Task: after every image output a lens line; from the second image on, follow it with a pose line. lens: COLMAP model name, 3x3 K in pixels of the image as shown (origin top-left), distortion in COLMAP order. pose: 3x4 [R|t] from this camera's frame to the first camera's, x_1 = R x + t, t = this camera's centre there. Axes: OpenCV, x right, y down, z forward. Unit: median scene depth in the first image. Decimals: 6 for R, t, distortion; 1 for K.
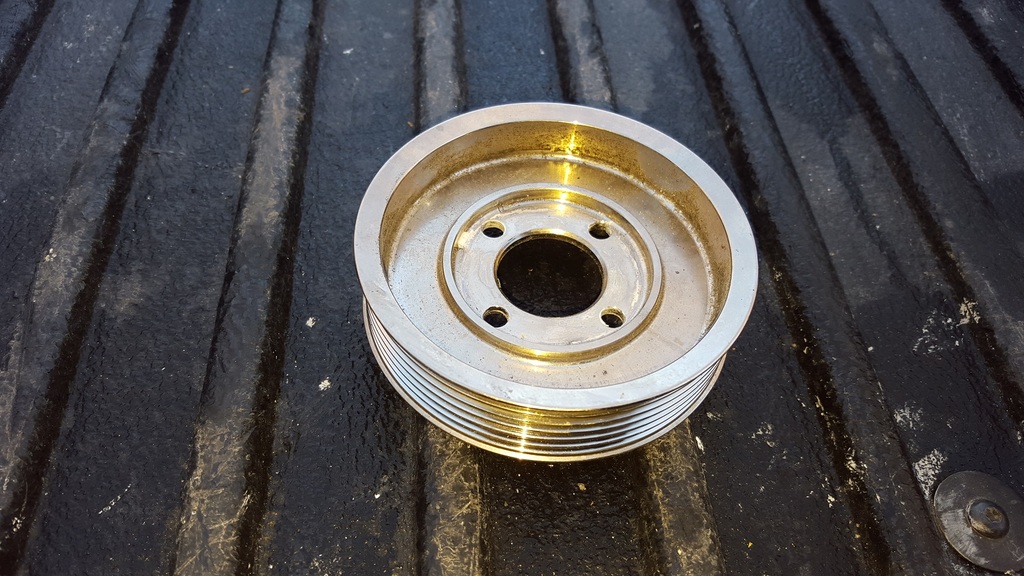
lens RADIAL K [[796.9, 0, 512.0], [0, 796.9, 288.0], [0, 0, 1]] dist [0.188062, -0.363017]
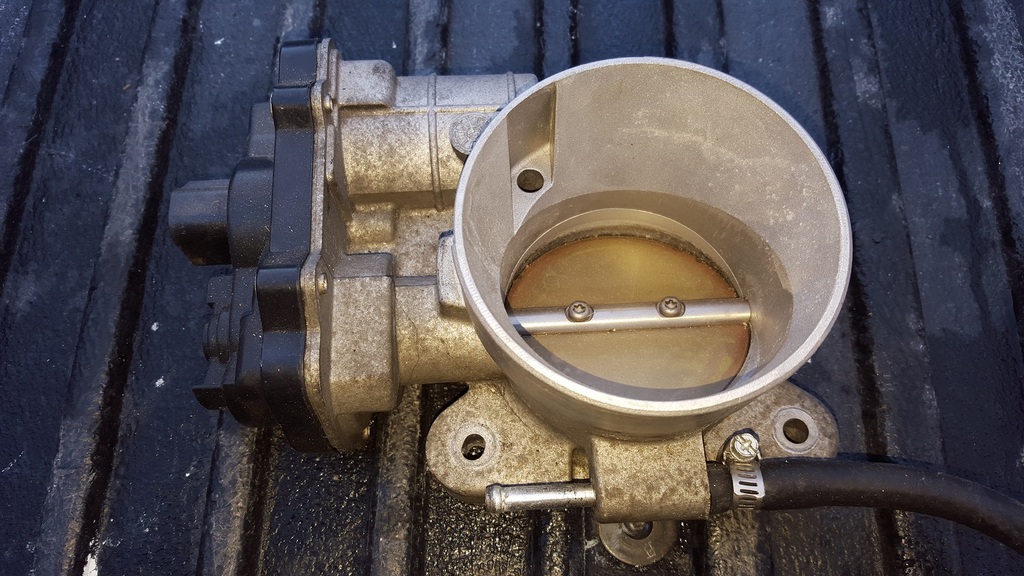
lens RADIAL K [[790.5, 0, 513.9], [0, 790.5, 300.9], [0, 0, 1]] dist [-0.012108, 0.002032]
pose [[0.995207, 0.069232, -0.069070, 0.361389], [-0.044634, 0.949981, 0.309101, -0.366948], [0.087014, -0.304536, 0.948518, -0.123183]]
